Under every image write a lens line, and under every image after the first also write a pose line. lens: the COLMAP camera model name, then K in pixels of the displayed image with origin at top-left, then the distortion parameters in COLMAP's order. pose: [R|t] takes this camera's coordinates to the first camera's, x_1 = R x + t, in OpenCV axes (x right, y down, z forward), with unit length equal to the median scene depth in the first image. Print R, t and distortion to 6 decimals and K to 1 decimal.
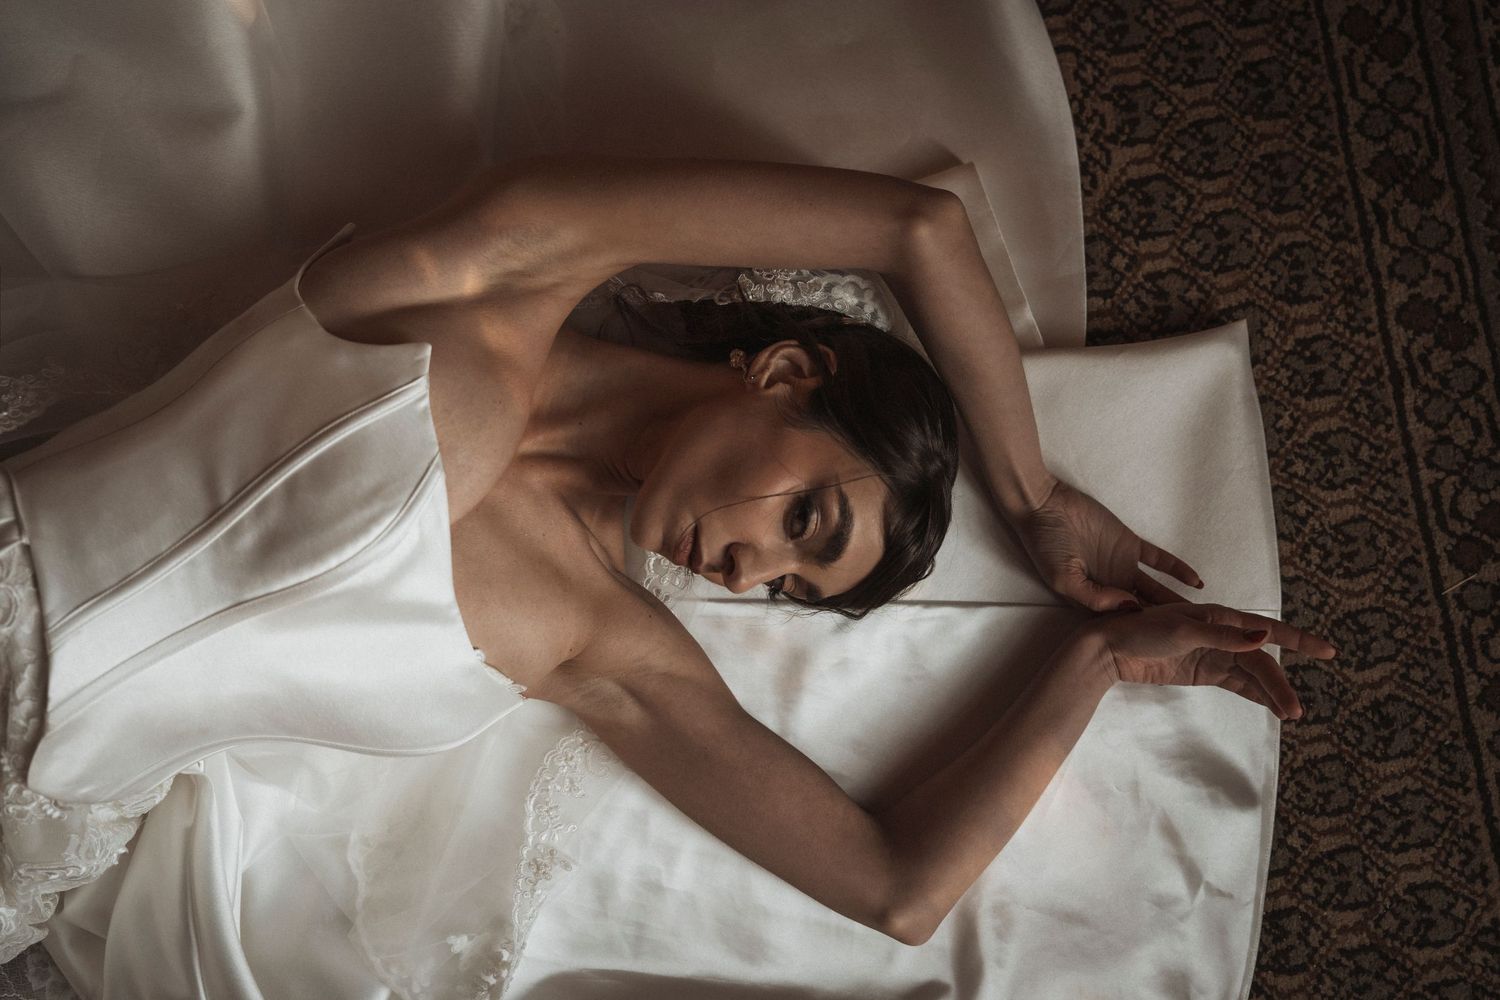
lens RADIAL K [[1773.0, 0, 748.1], [0, 1773.0, 498.7], [0, 0, 1]] dist [0.016518, 0.000000]
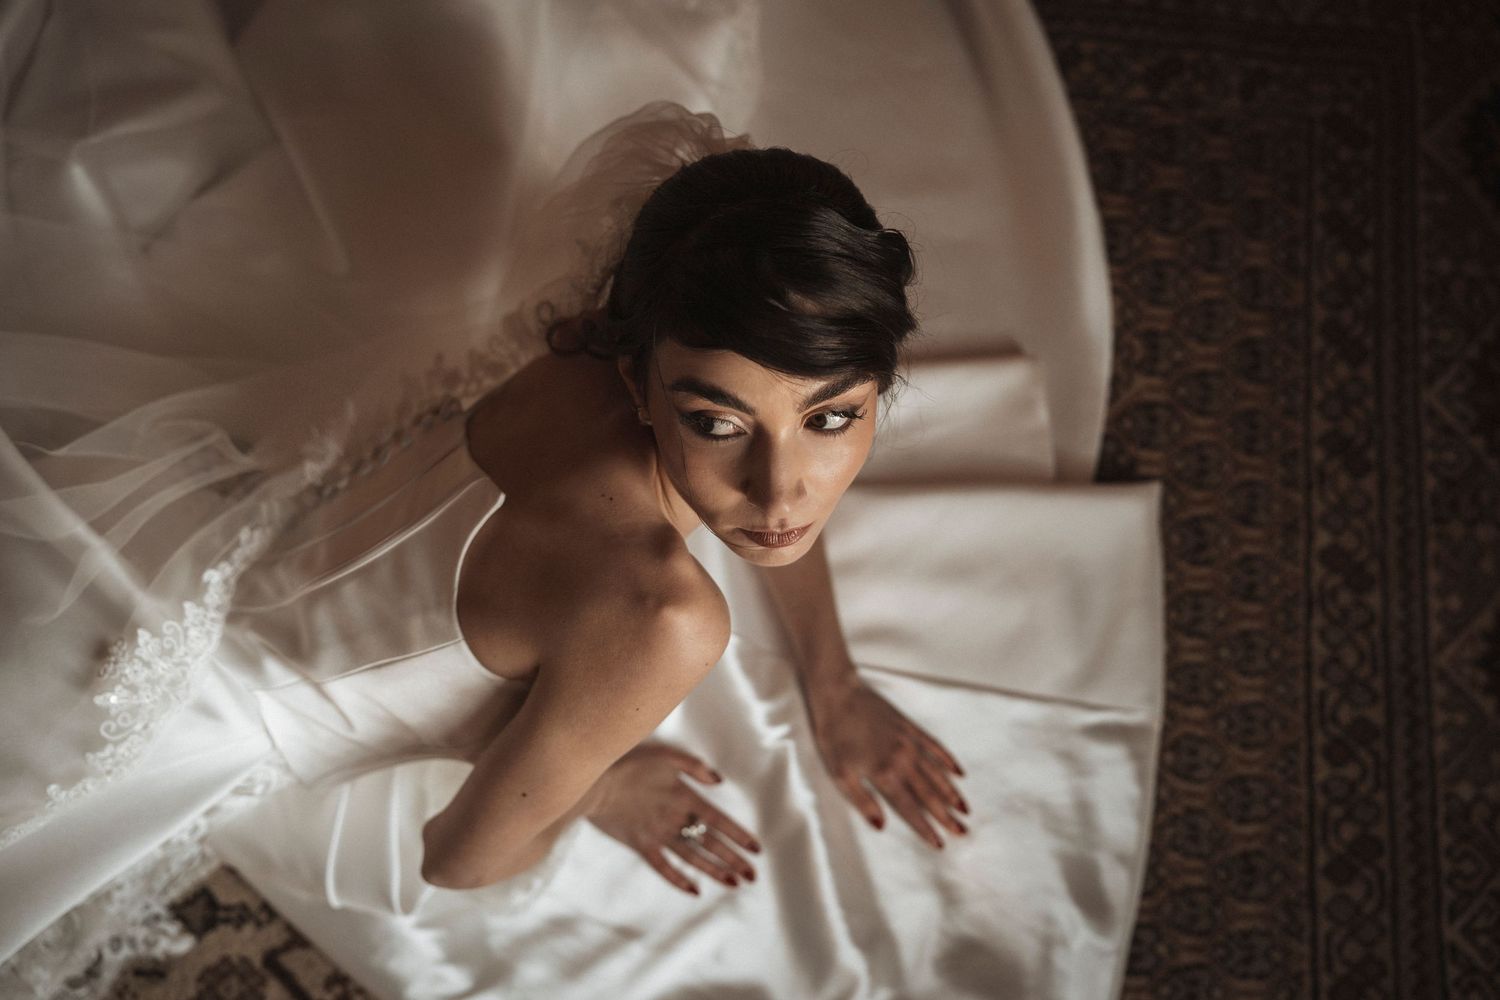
lens RADIAL K [[1515.4, 0, 750.6], [0, 1515.4, 501.9], [0, 0, 1]] dist [-0.006561, 0.000000]
pose [[0.967357, 0.247638, -0.053808, 0.017192], [-0.249582, 0.967793, -0.032940, -0.001954], [0.043918, 0.045295, 0.998008, -0.101042]]
